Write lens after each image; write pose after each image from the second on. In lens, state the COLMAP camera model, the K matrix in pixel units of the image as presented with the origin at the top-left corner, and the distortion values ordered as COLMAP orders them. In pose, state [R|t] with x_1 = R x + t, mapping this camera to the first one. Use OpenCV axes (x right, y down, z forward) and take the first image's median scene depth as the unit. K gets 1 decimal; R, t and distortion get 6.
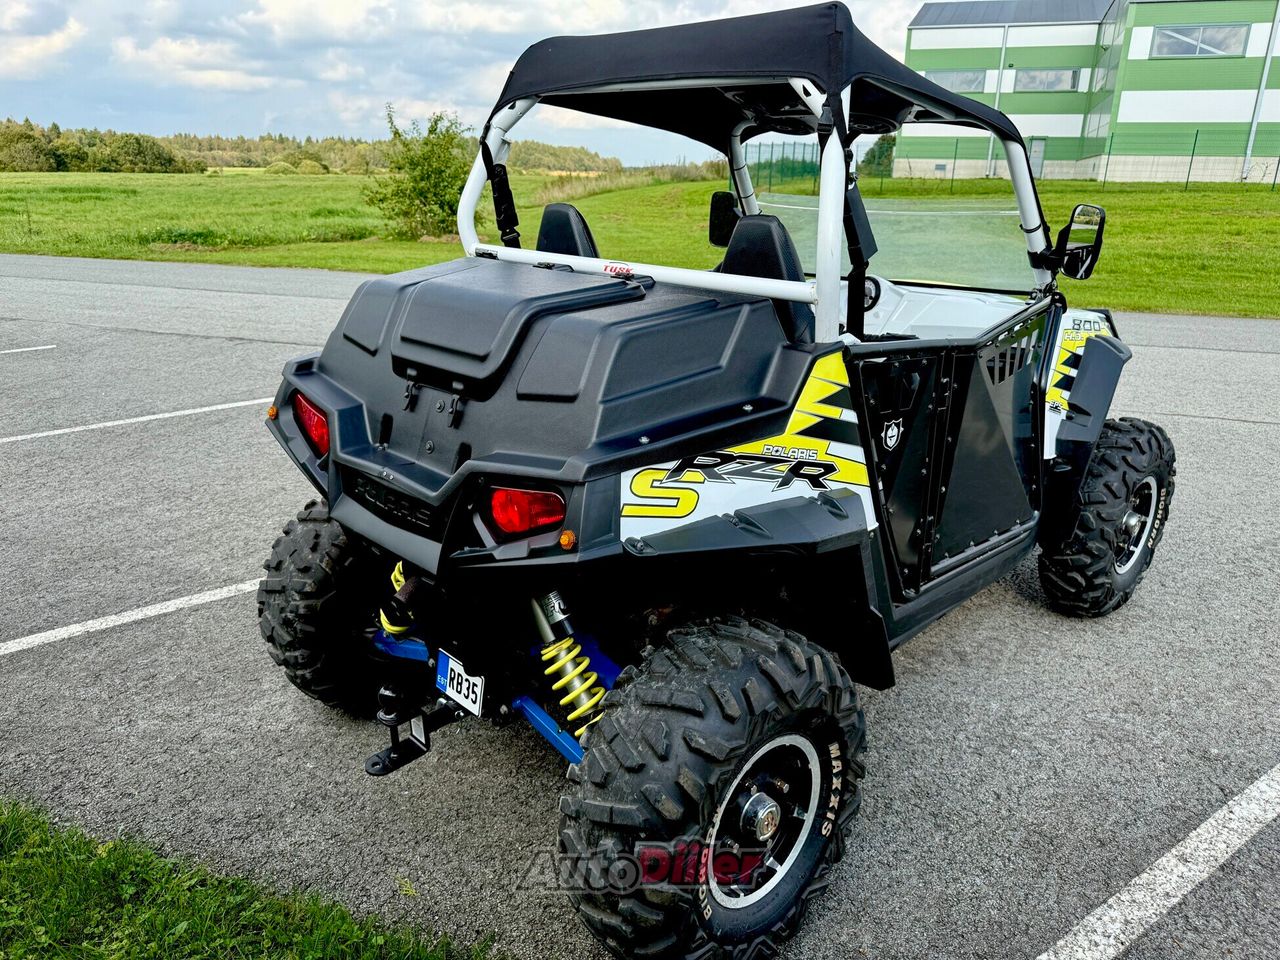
lens RADIAL K [[901.8, 0, 639.1], [0, 901.8, 475.9], [0, 0, 1]] dist [0.043723, -0.051365]
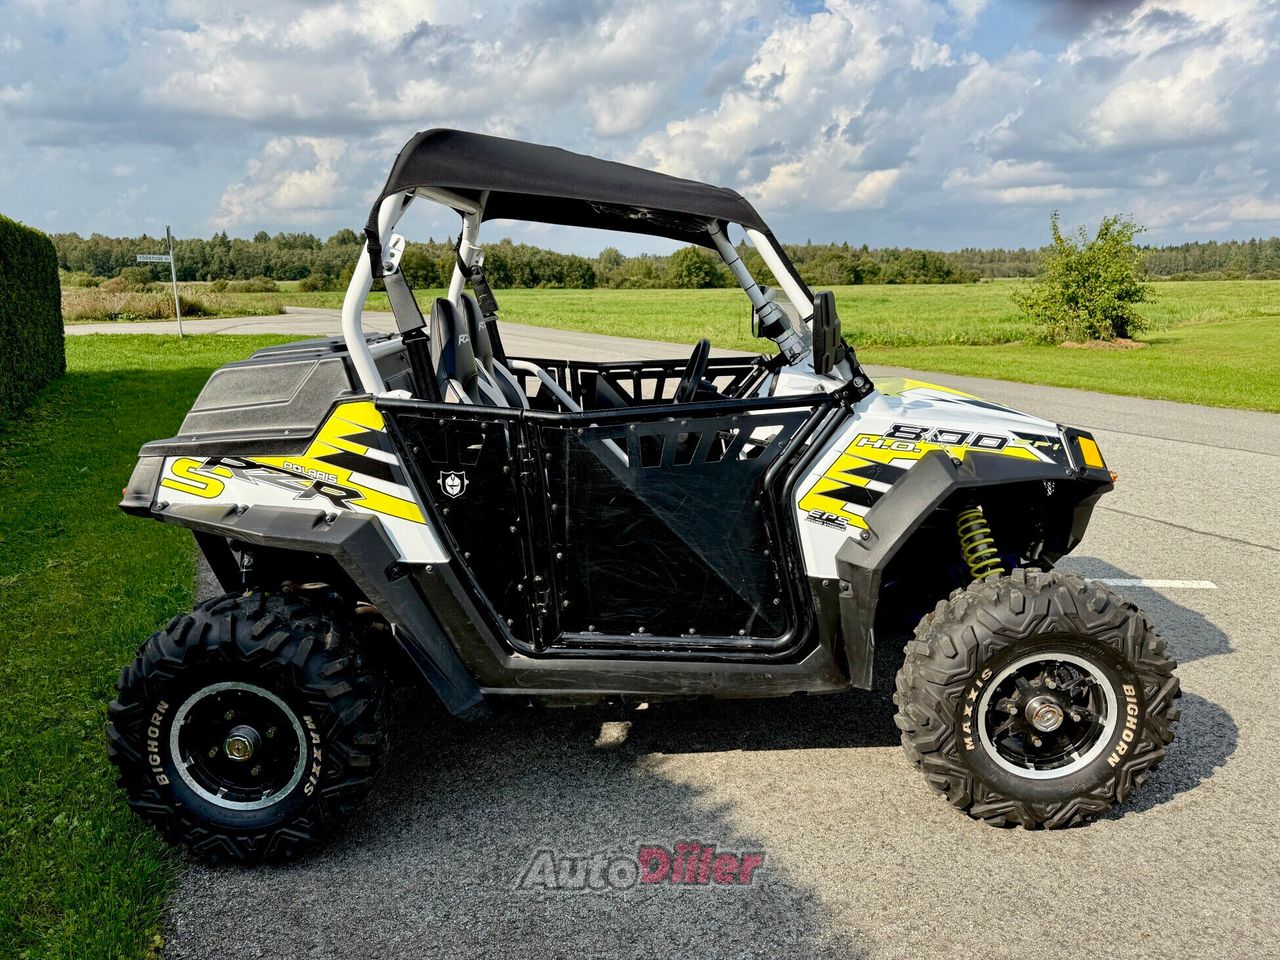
lens RADIAL K [[901.8, 0, 636.8], [0, 901.8, 475.2], [0, 0, 1]] dist [0.043723, -0.051365]
pose [[0.709903, 0.132041, -0.691811, 1.231209], [-0.209037, 0.977509, -0.027934, -0.073462], [0.672563, 0.164444, 0.721538, 0.334155]]
